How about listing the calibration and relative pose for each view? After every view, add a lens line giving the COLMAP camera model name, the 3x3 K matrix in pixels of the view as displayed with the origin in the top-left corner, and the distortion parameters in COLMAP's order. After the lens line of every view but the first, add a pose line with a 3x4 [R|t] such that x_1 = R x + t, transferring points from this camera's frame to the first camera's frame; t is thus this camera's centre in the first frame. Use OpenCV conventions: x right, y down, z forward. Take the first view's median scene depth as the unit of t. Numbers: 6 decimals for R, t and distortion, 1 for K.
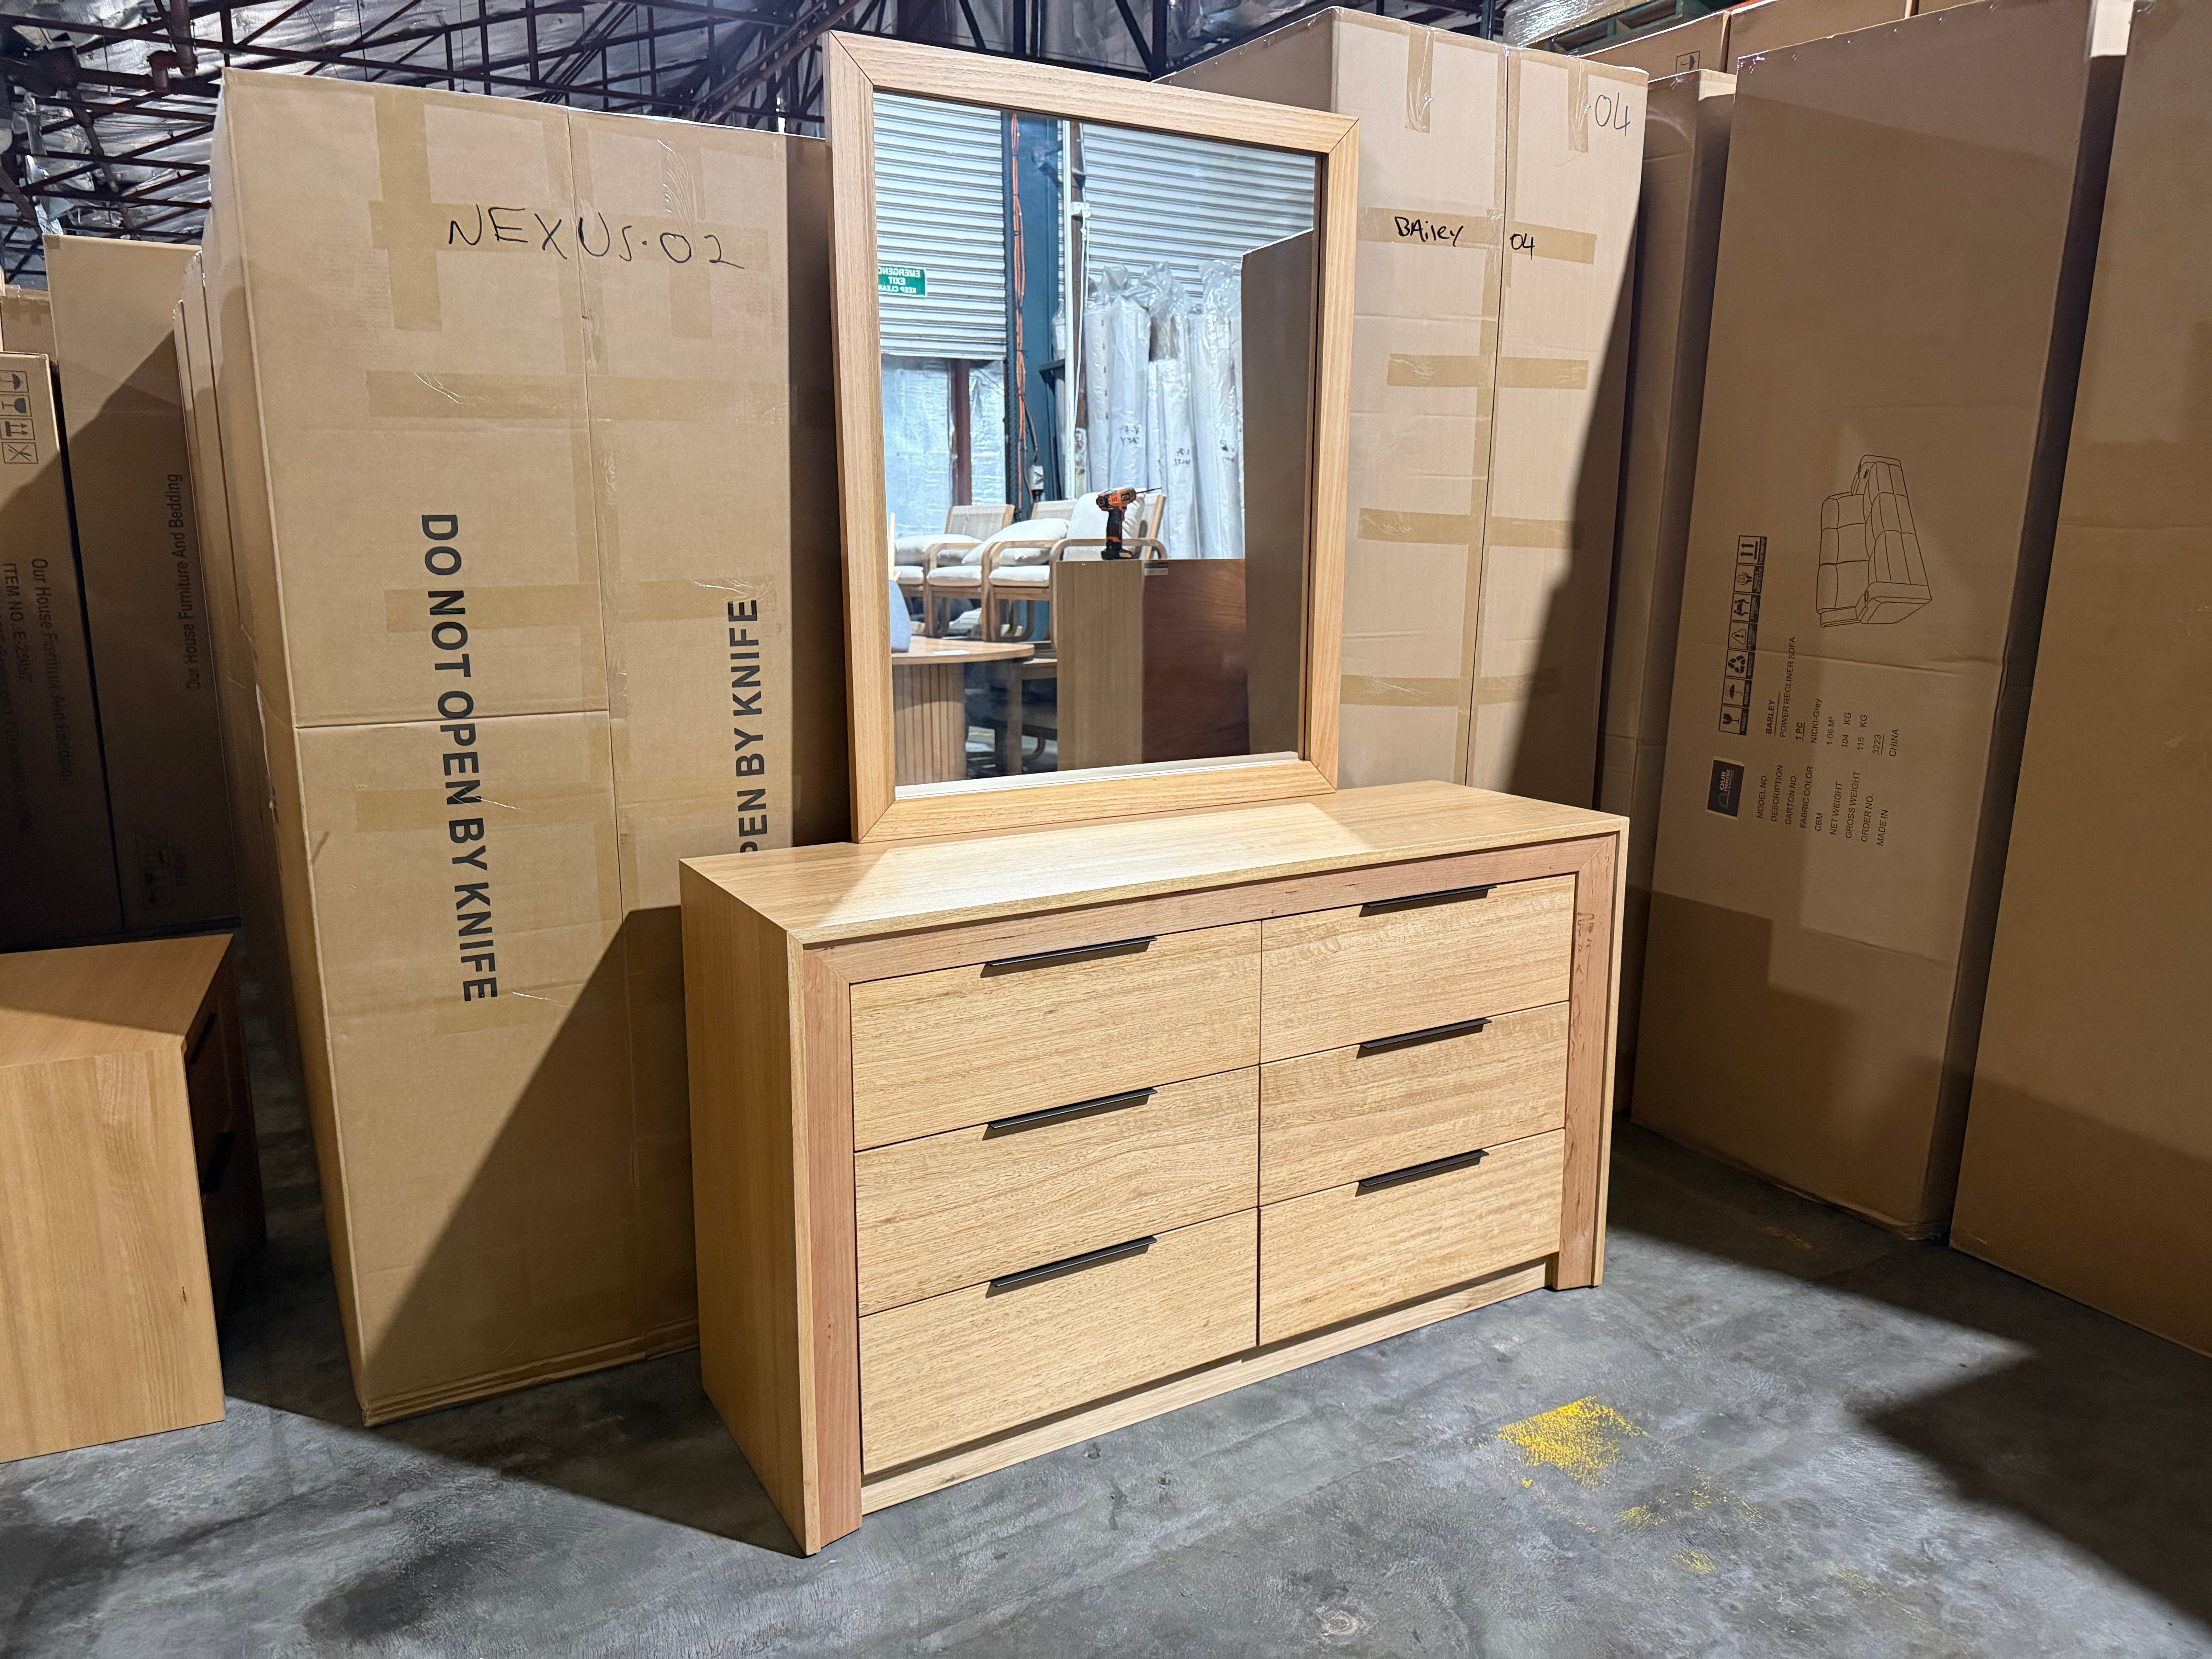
lens RADIAL K [[1612.4, 0, 1158.6], [0, 1612.4, 828.3], [0, 0, 1]] dist [0.020084, -0.024292]
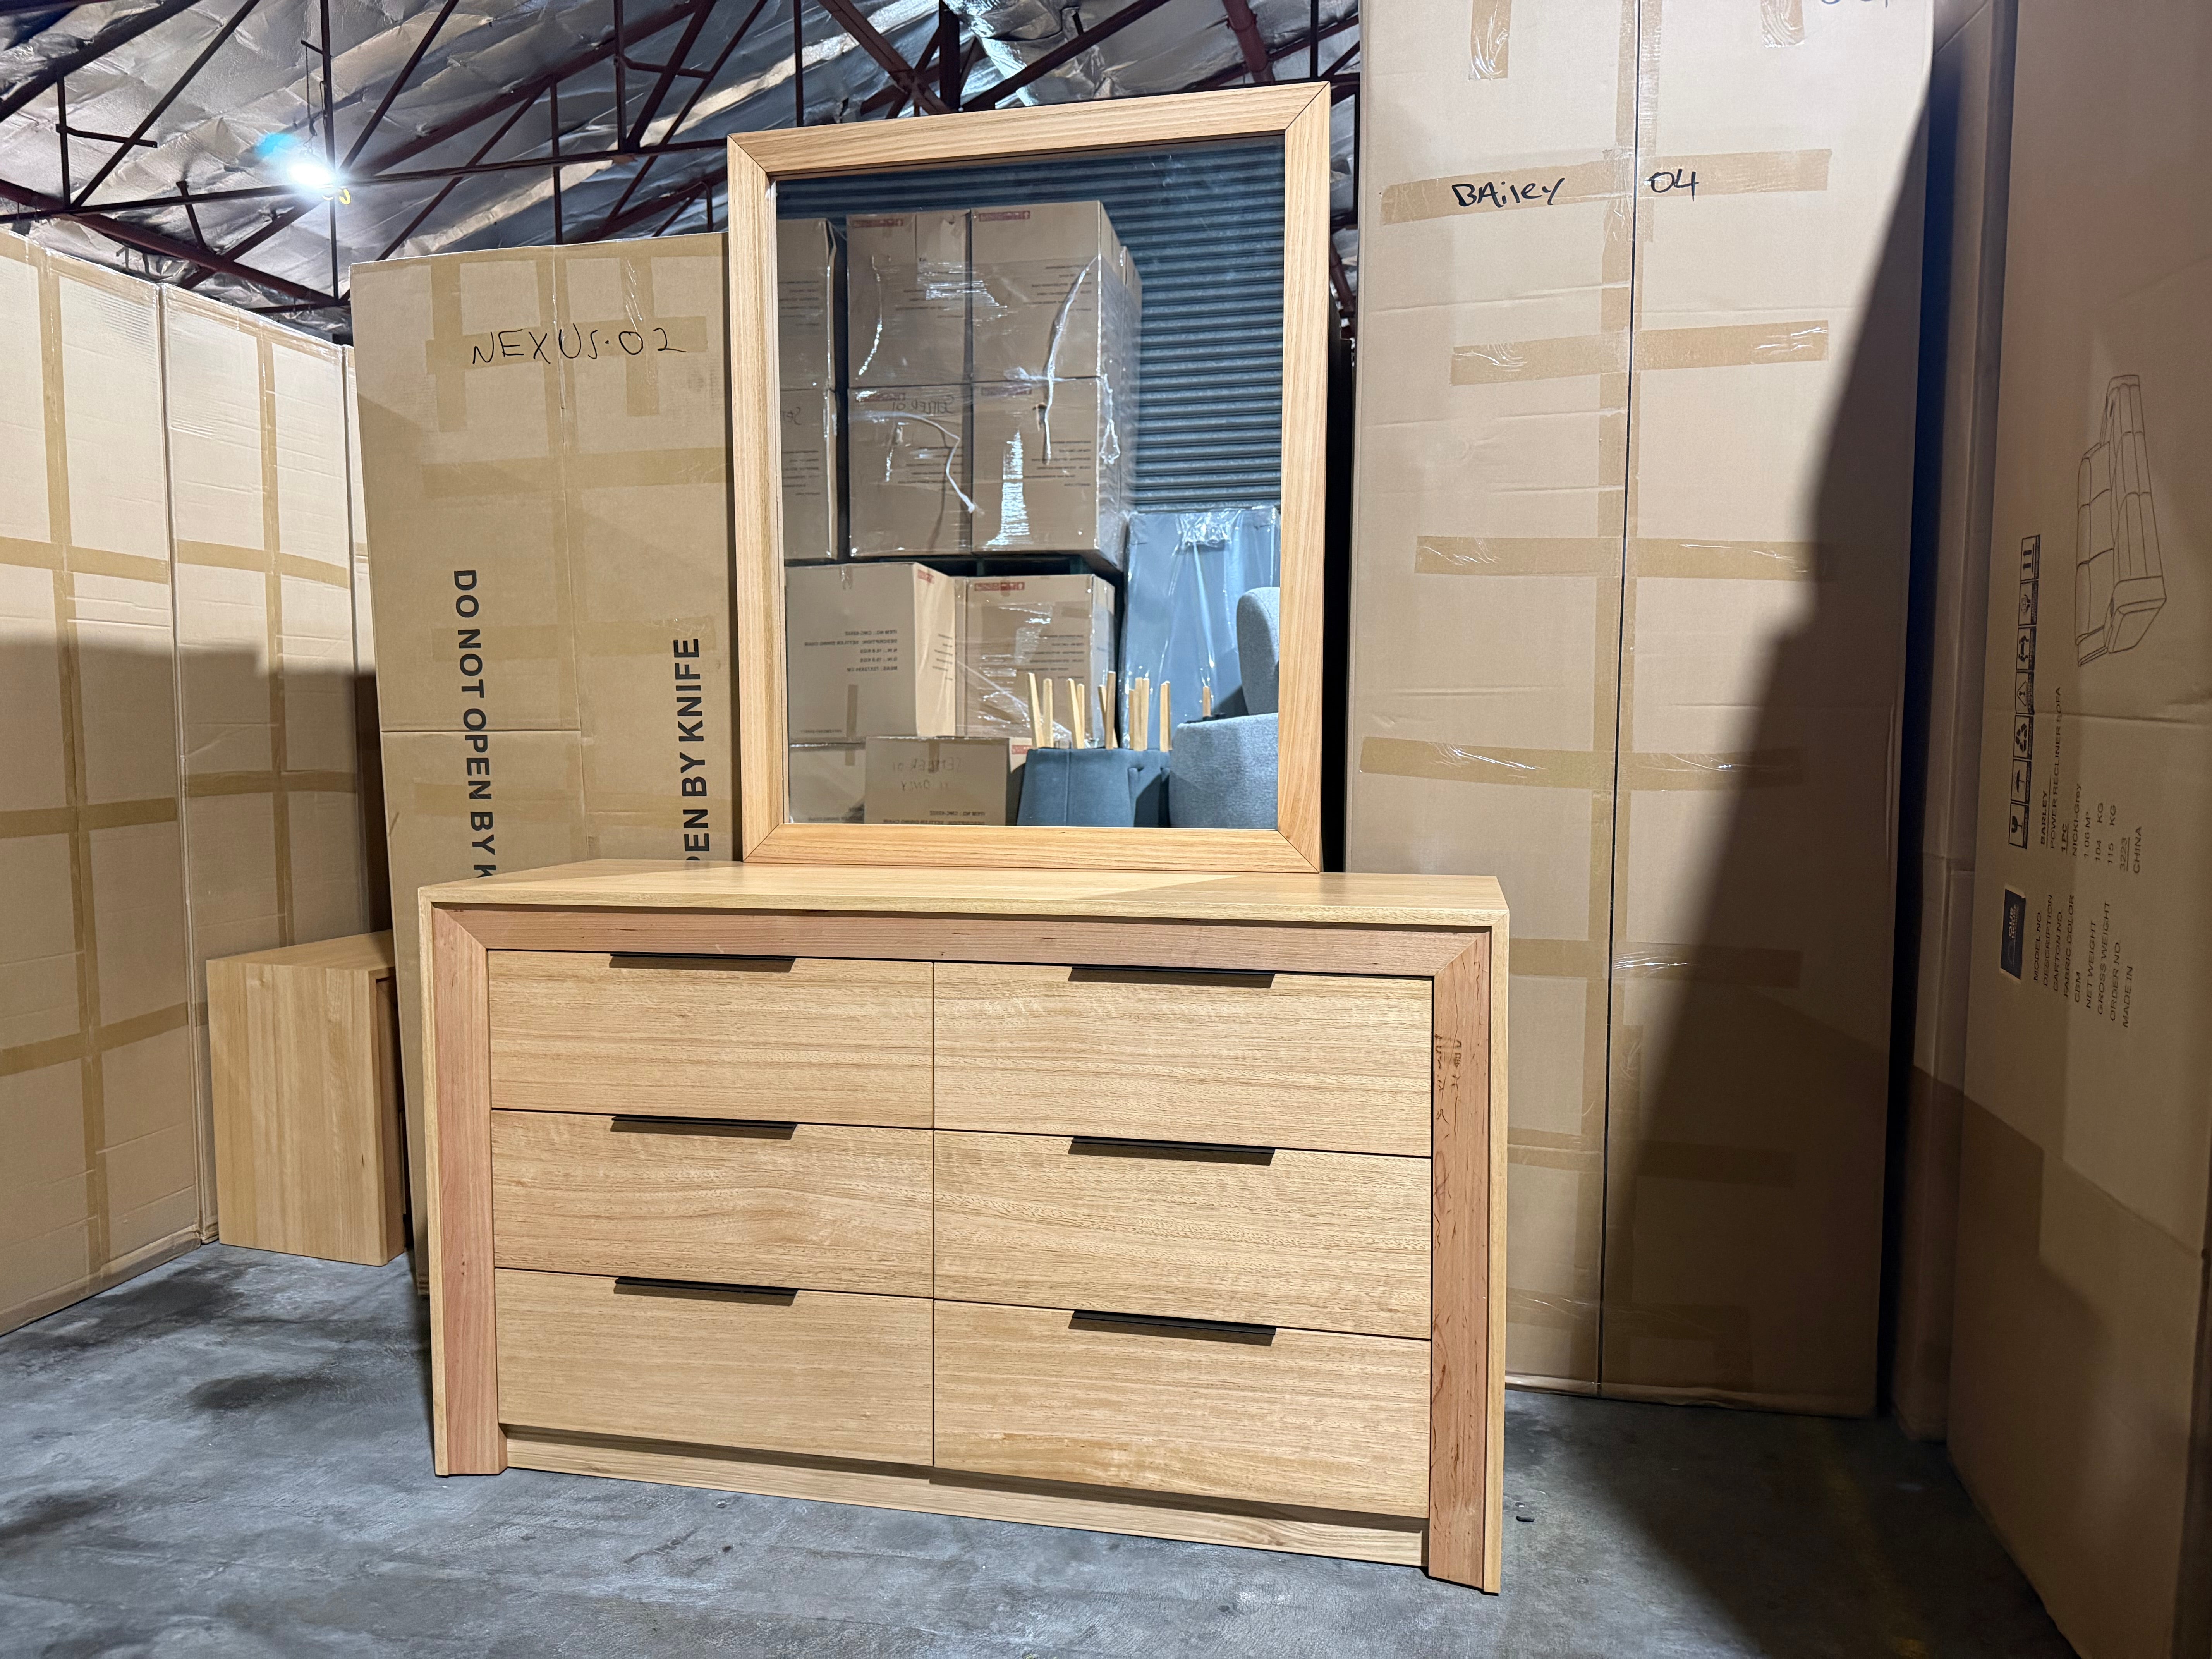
lens RADIAL K [[1627.5, 0, 1106.0], [0, 1627.5, 829.5], [0, 0, 1]] dist [0.007954, -0.010837]
pose [[0.715412, 0.038338, -0.697650, 0.759387], [-0.126734, 0.989051, -0.075610, 0.040095], [0.687113, 0.142508, 0.712438, 0.412952]]
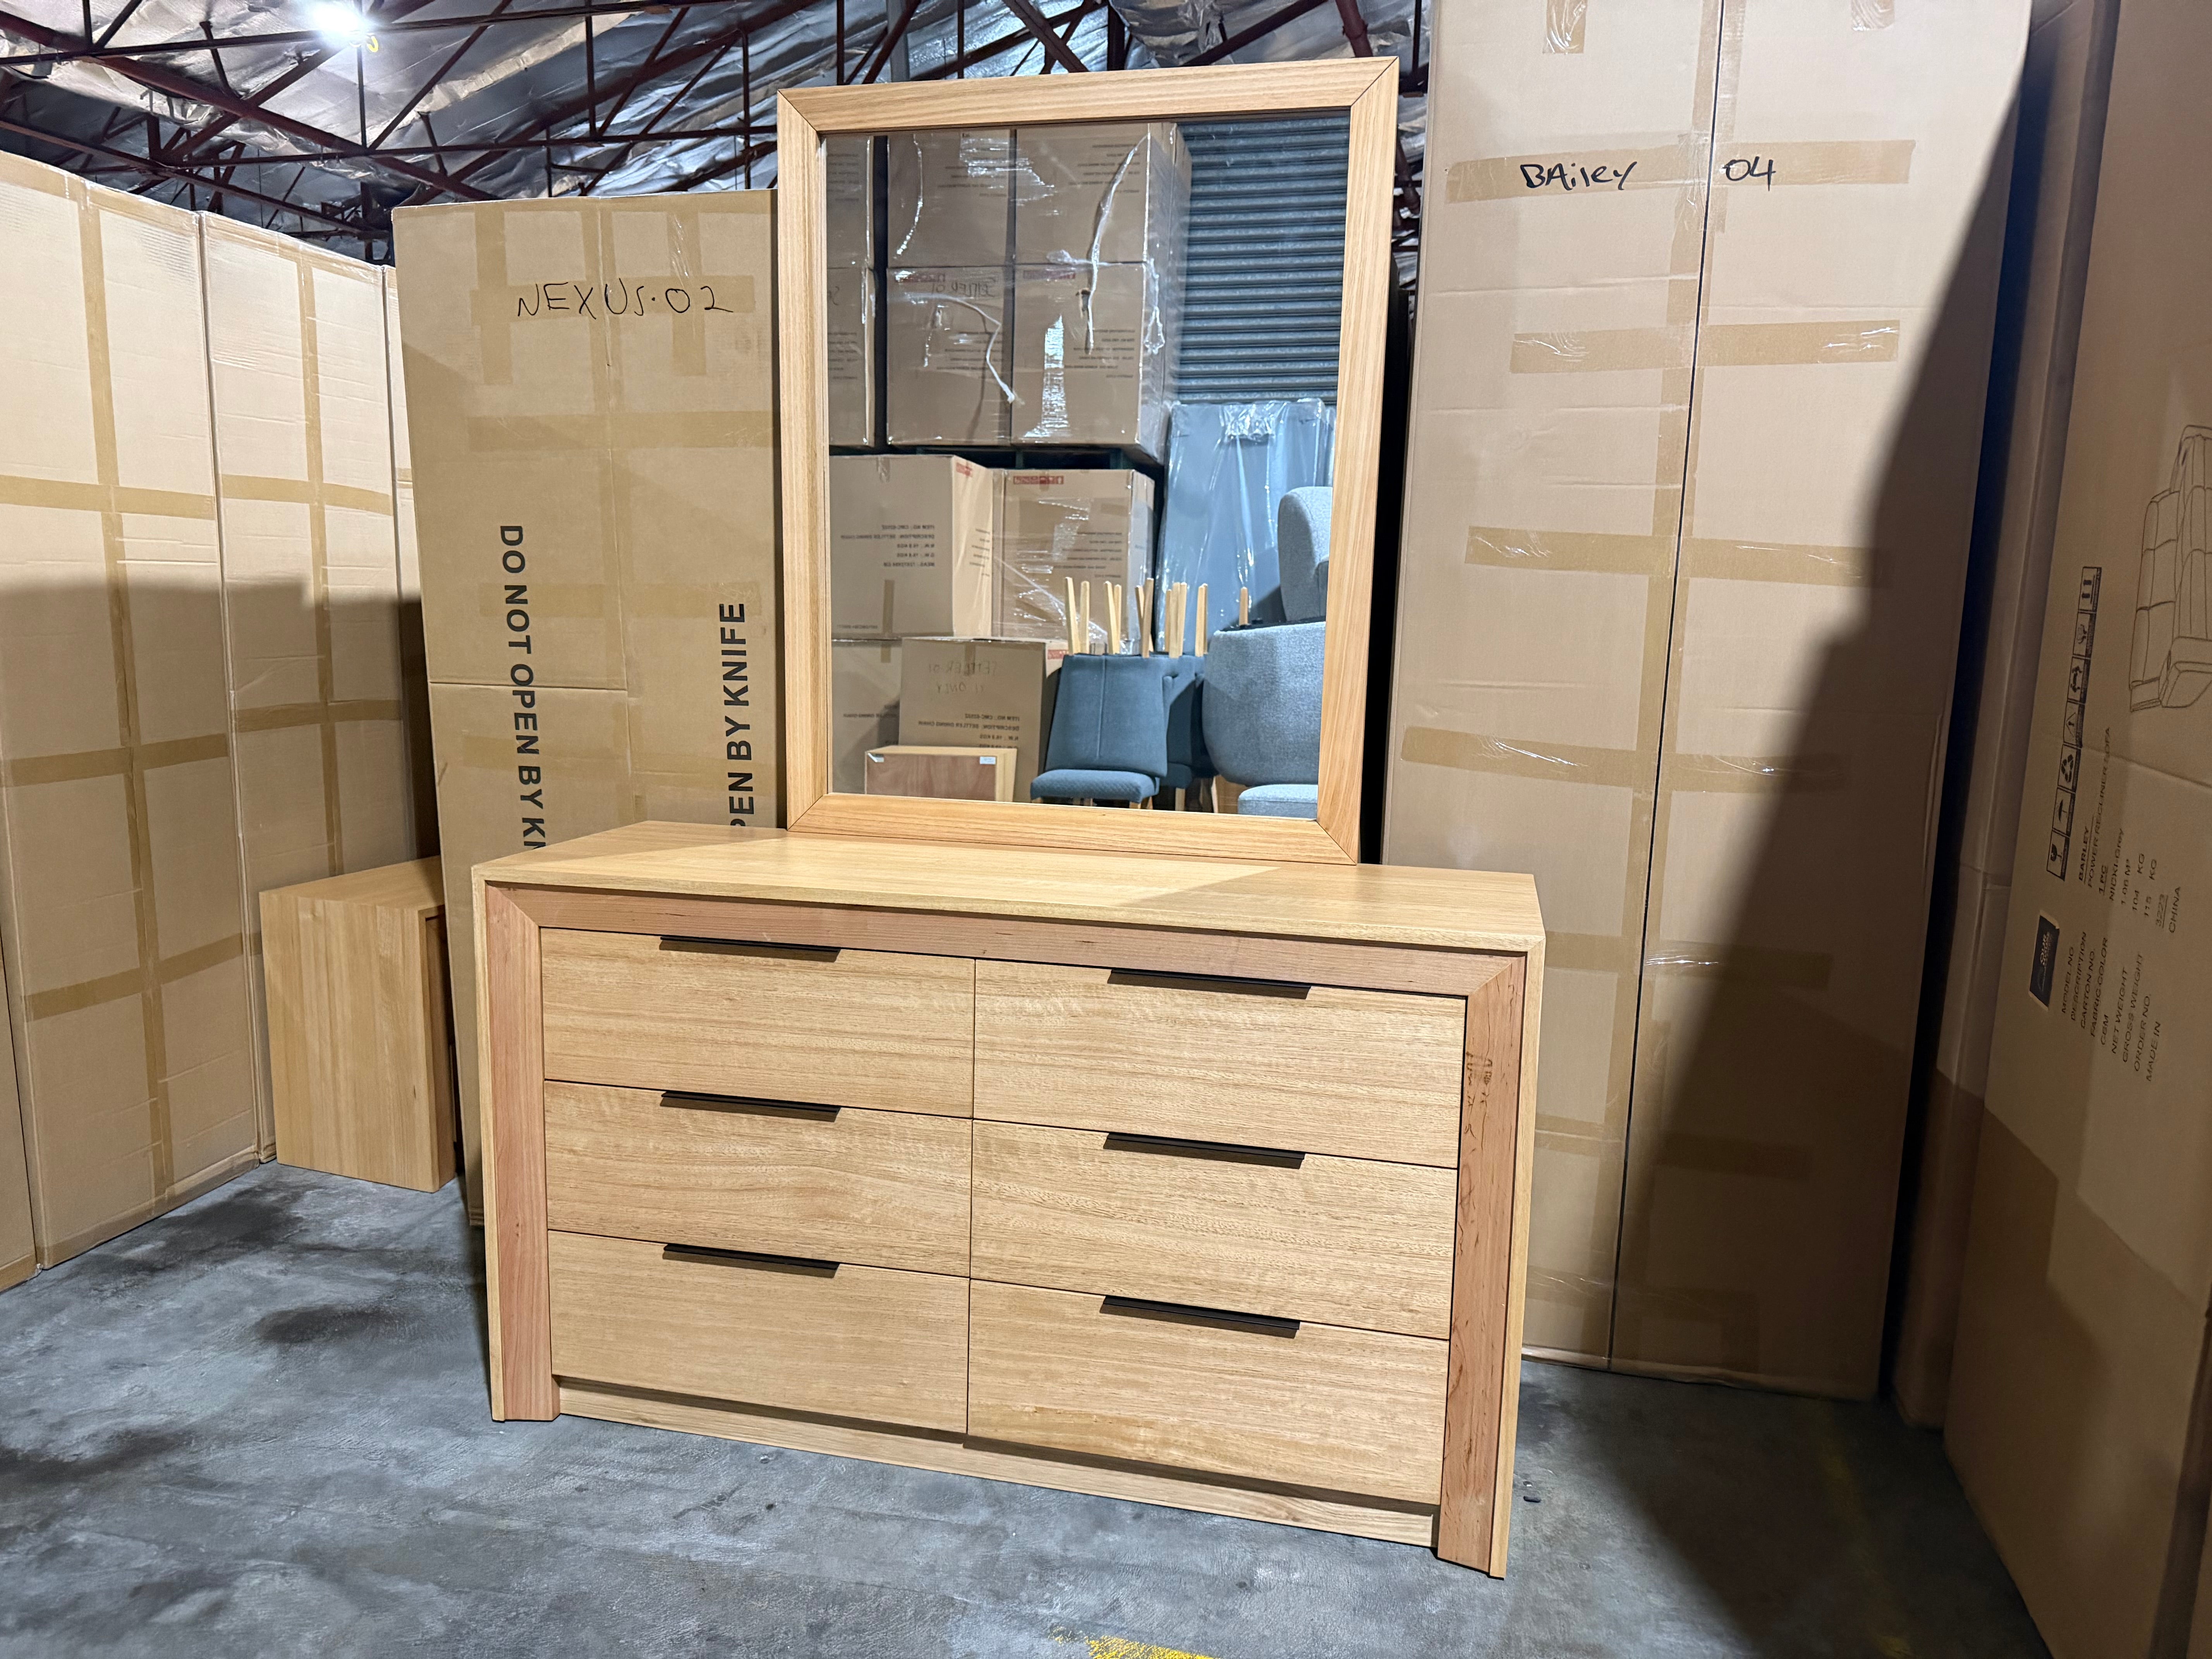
lens RADIAL K [[1626.7, 0, 1110.7], [0, 1626.7, 833.0], [0, 0, 1]] dist [0.011054, -0.014976]
pose [[0.703107, 0.116026, -0.701554, 0.755066], [-0.152315, 0.988273, 0.010793, -0.035180], [0.694579, 0.099269, 0.712535, 0.391015]]
